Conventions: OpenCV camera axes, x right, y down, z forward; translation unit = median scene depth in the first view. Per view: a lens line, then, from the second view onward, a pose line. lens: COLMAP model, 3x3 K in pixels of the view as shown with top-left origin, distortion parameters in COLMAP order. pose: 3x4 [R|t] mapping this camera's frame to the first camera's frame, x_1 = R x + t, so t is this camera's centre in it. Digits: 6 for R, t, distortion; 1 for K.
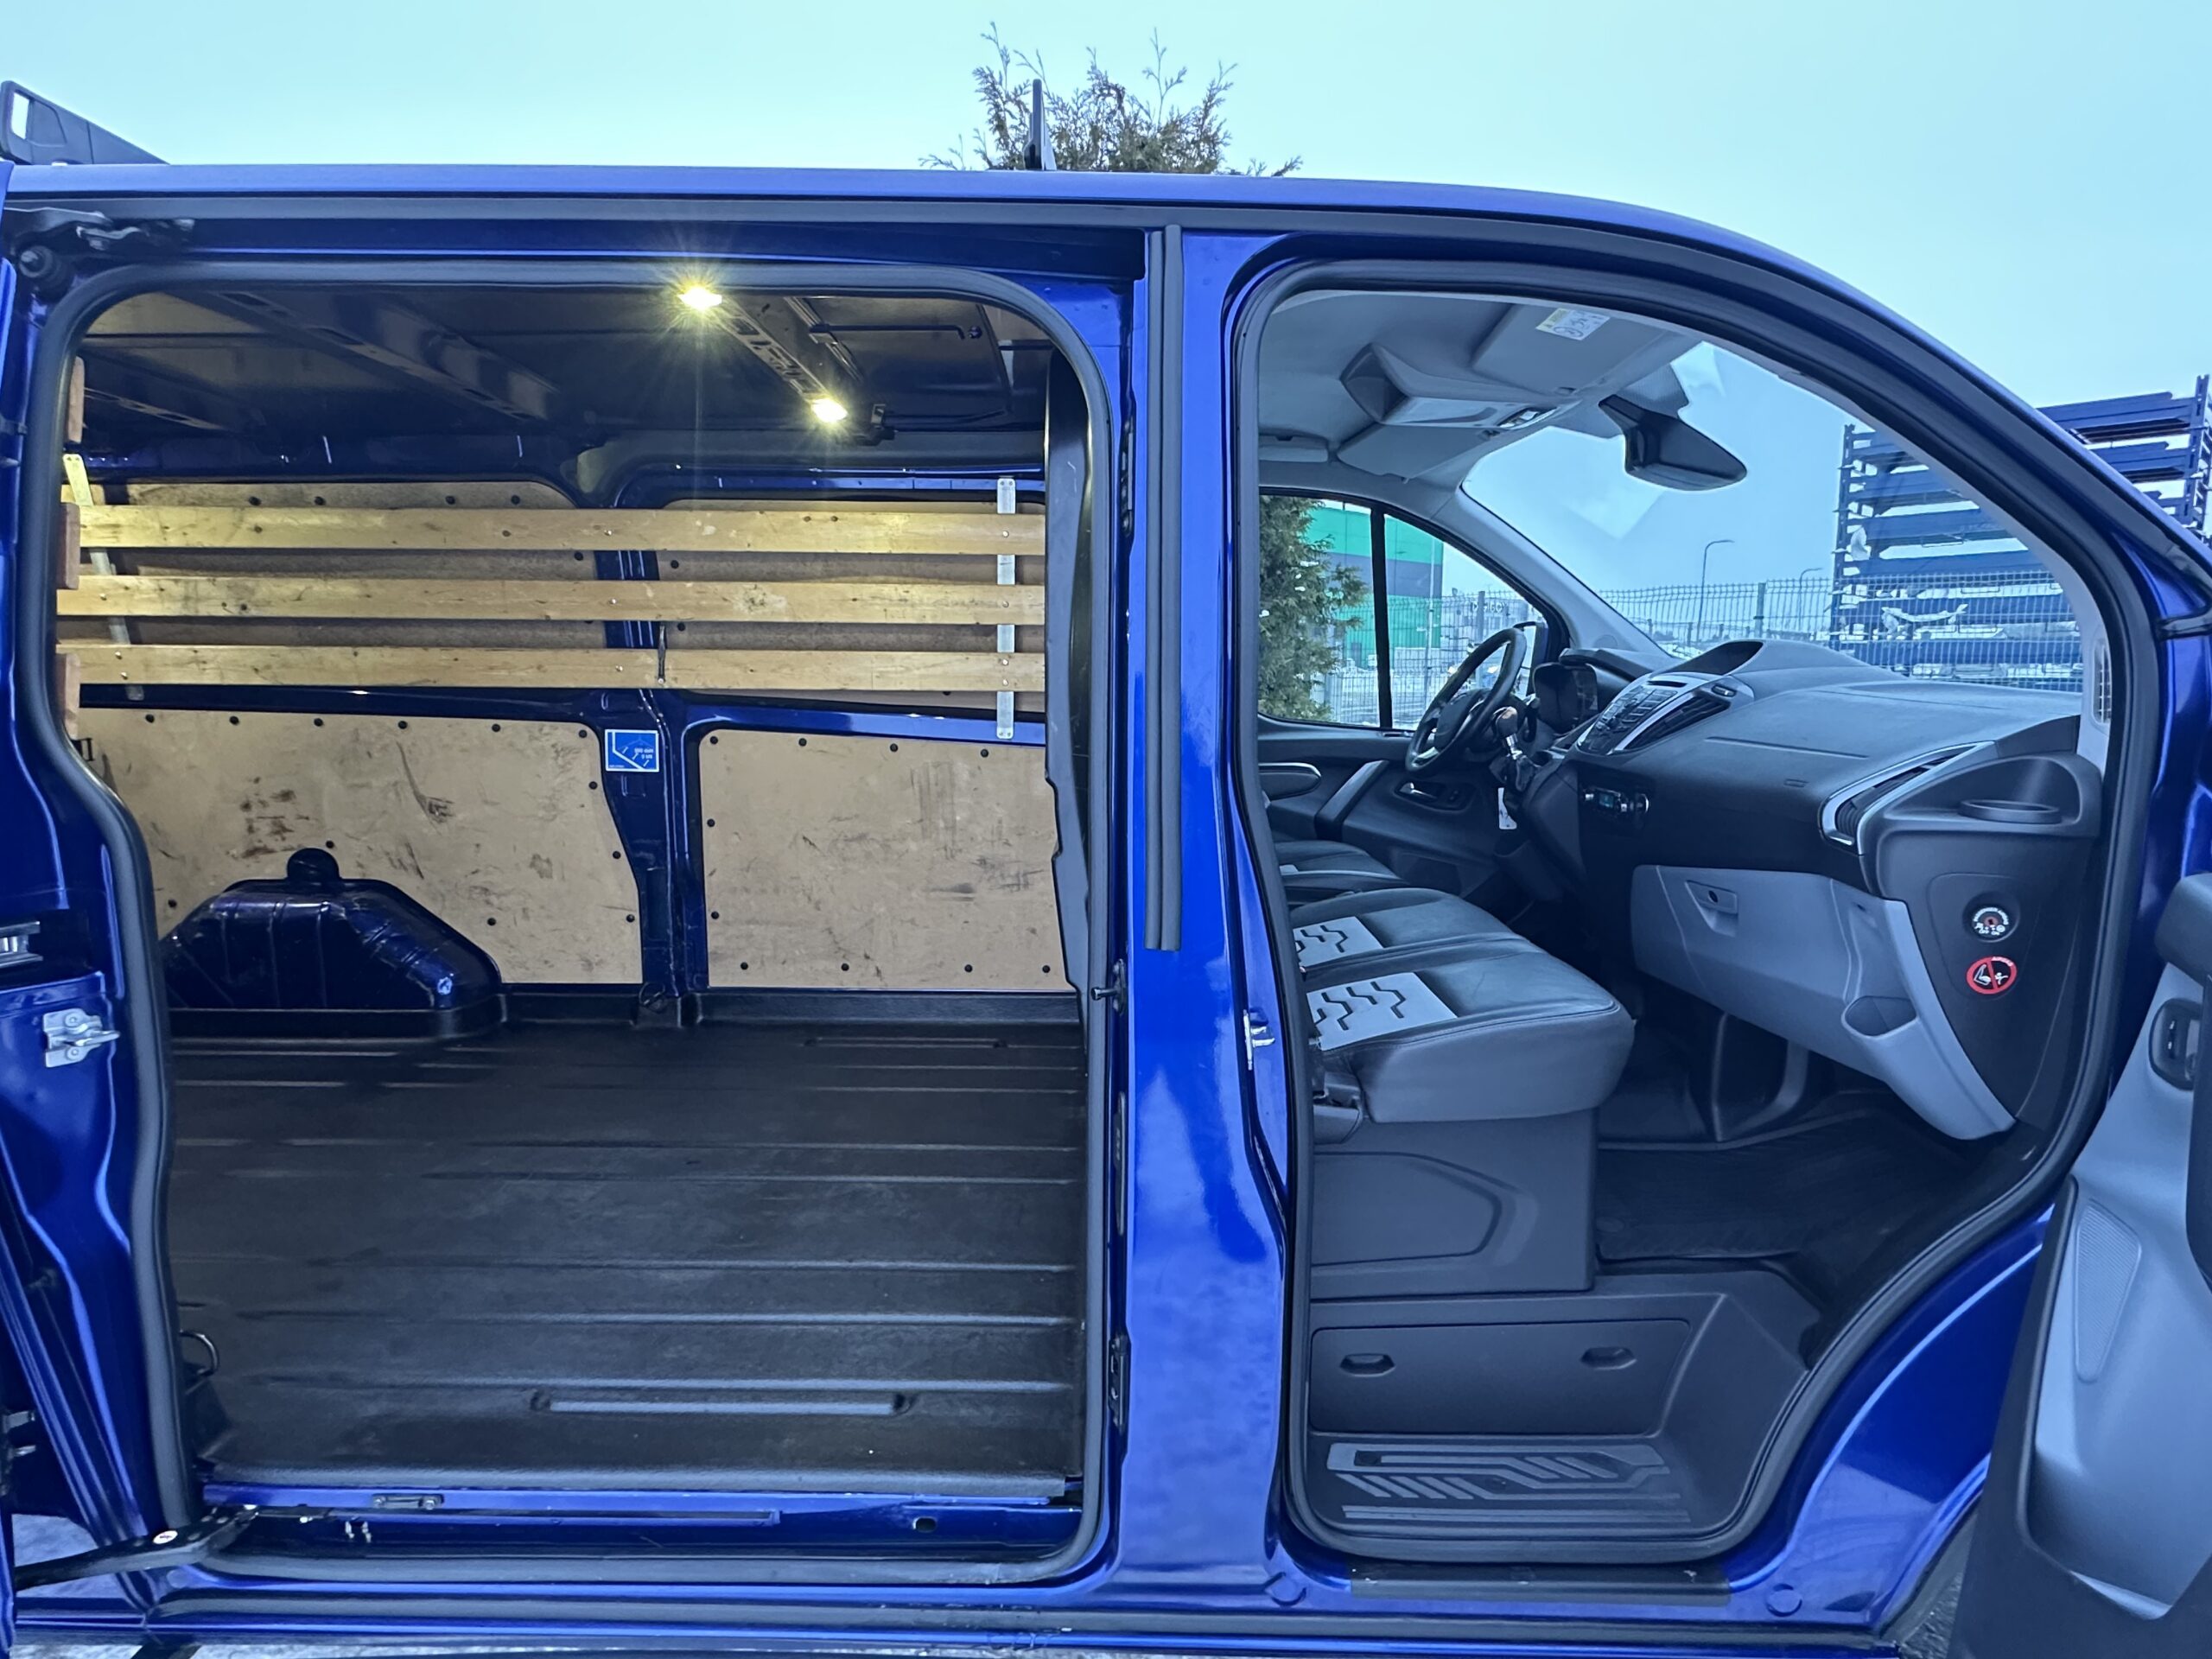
lens RADIAL K [[1168.3, 0, 1106.0], [0, 1168.3, 829.5], [0, 0, 1]] dist [-0.002094, -0.000138]
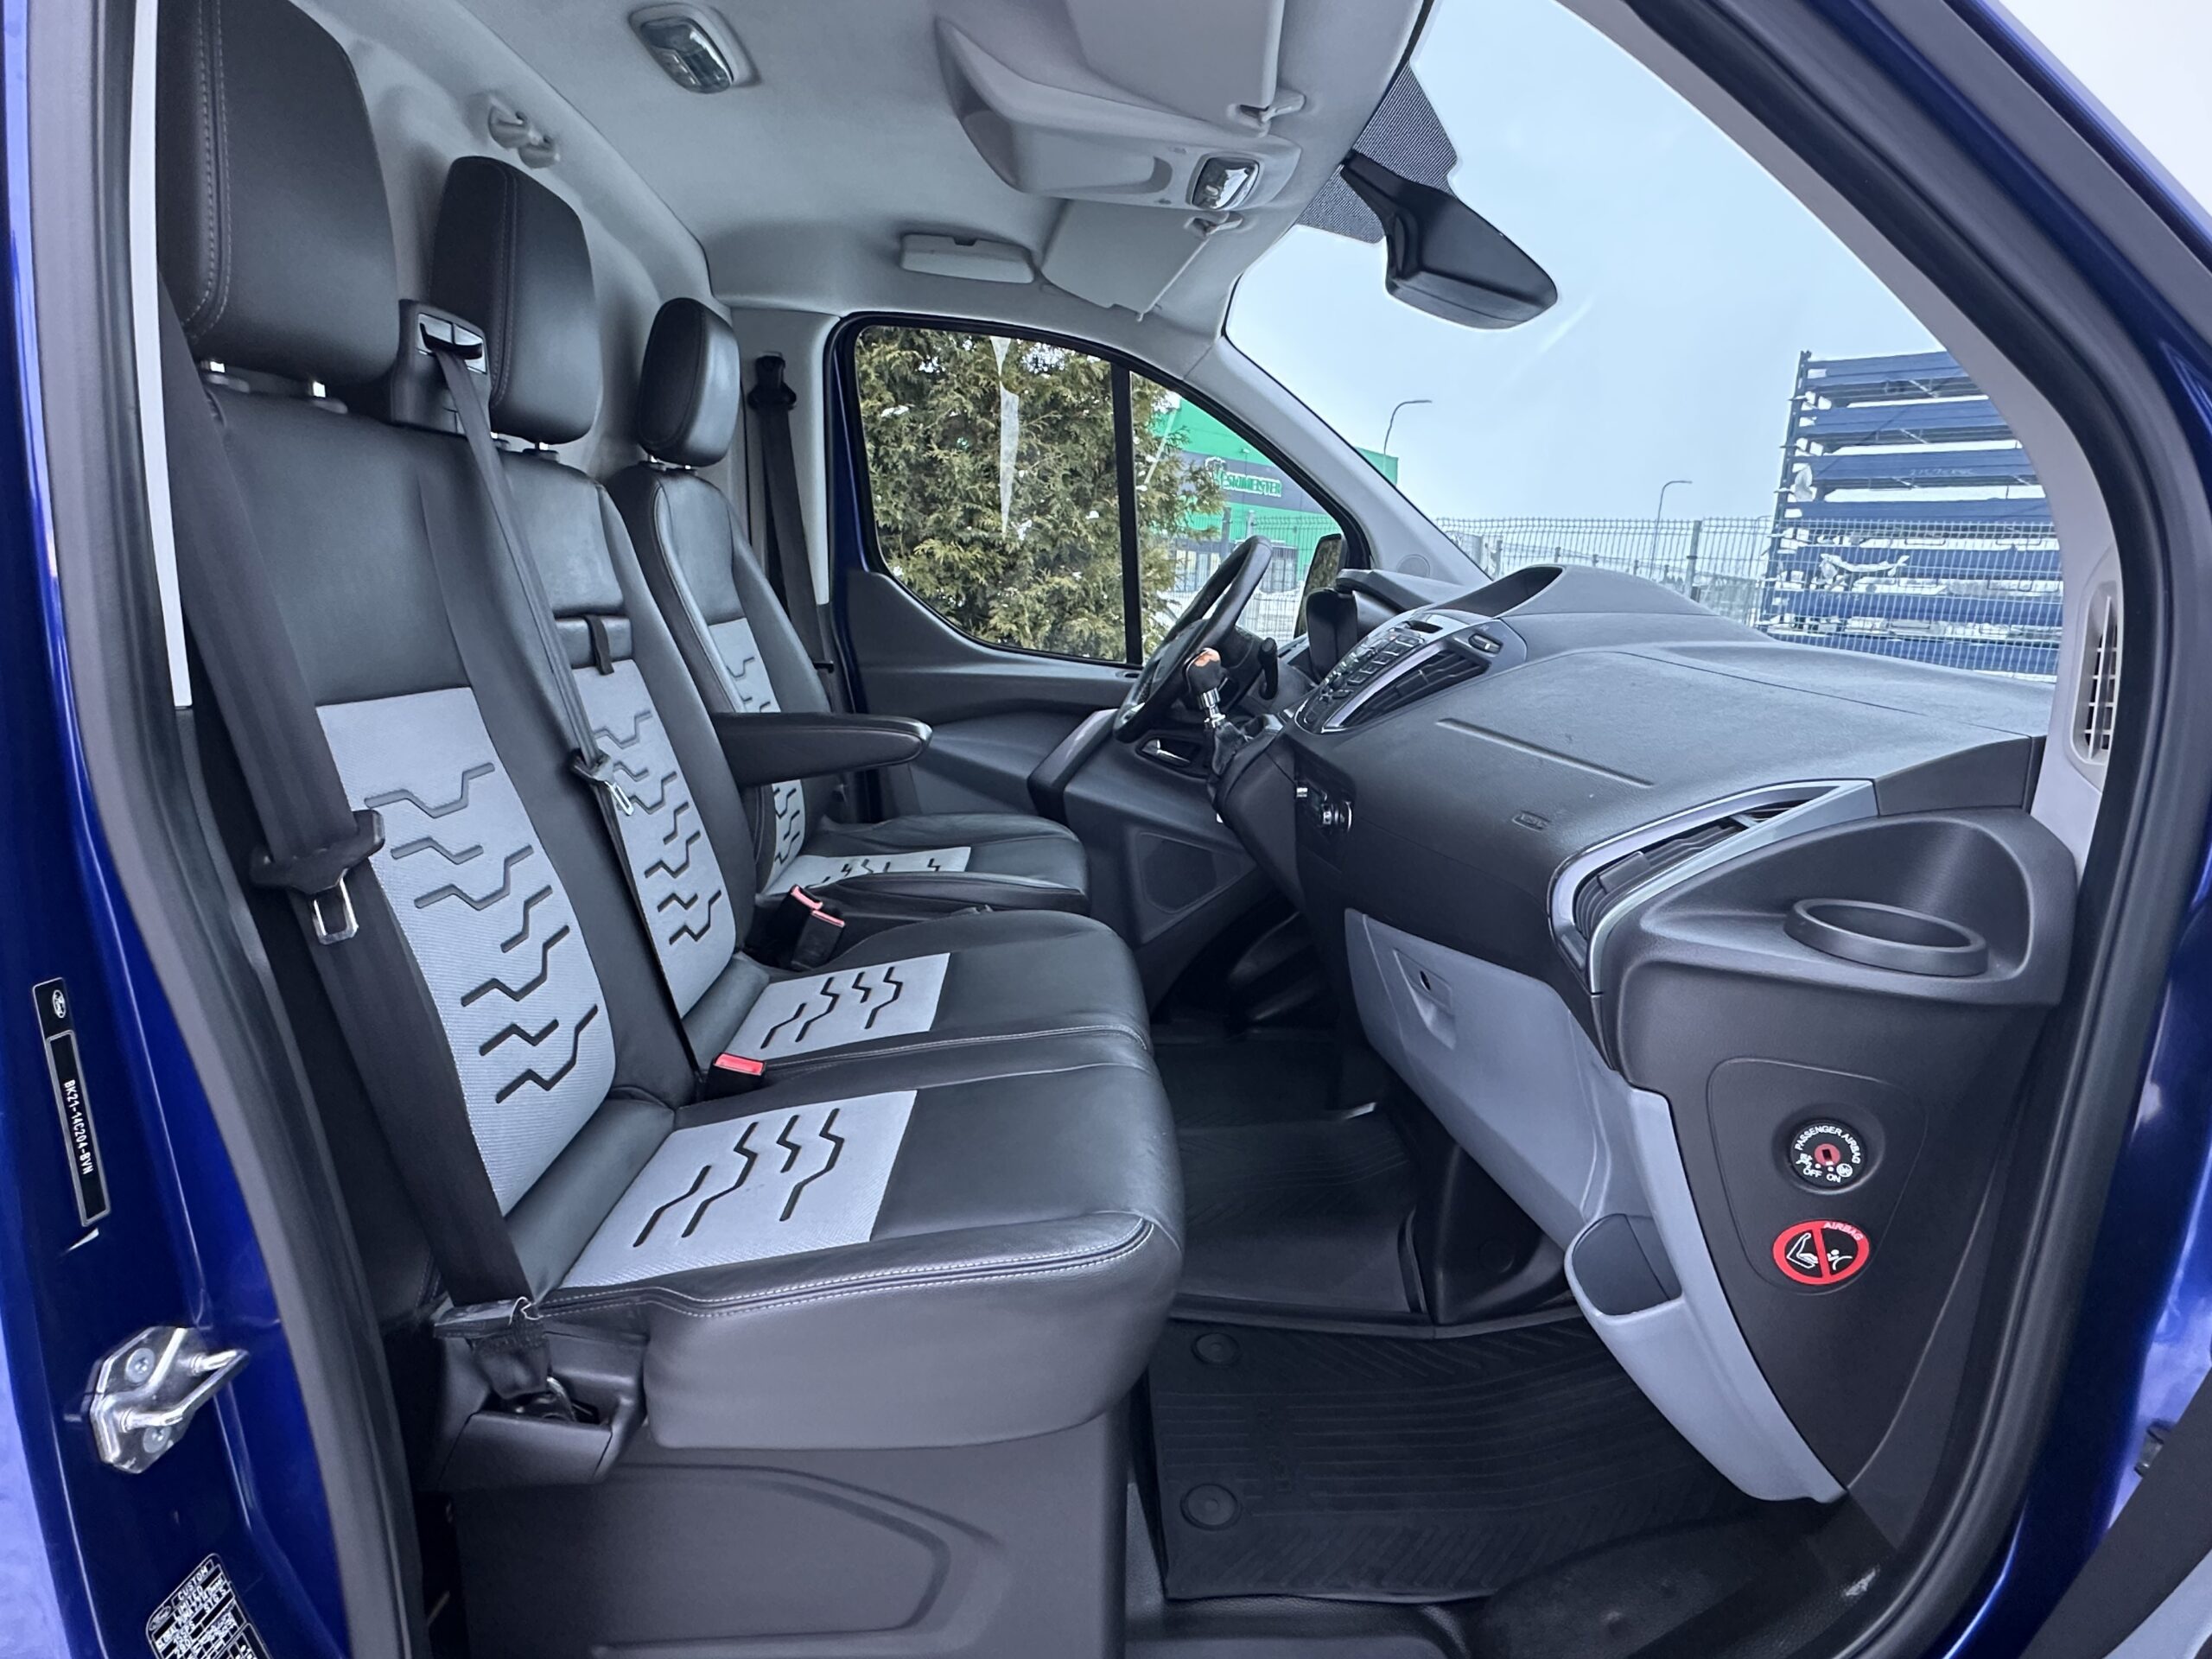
lens RADIAL K [[1168.3, 0, 1106.0], [0, 1168.3, 829.5], [0, 0, 1]] dist [-0.002094, -0.000138]
pose [[0.997982, 0.044501, 0.045305, 0.204888], [-0.047724, 0.996209, 0.072735, -0.037298], [-0.041896, -0.074750, 0.996322, 0.256100]]
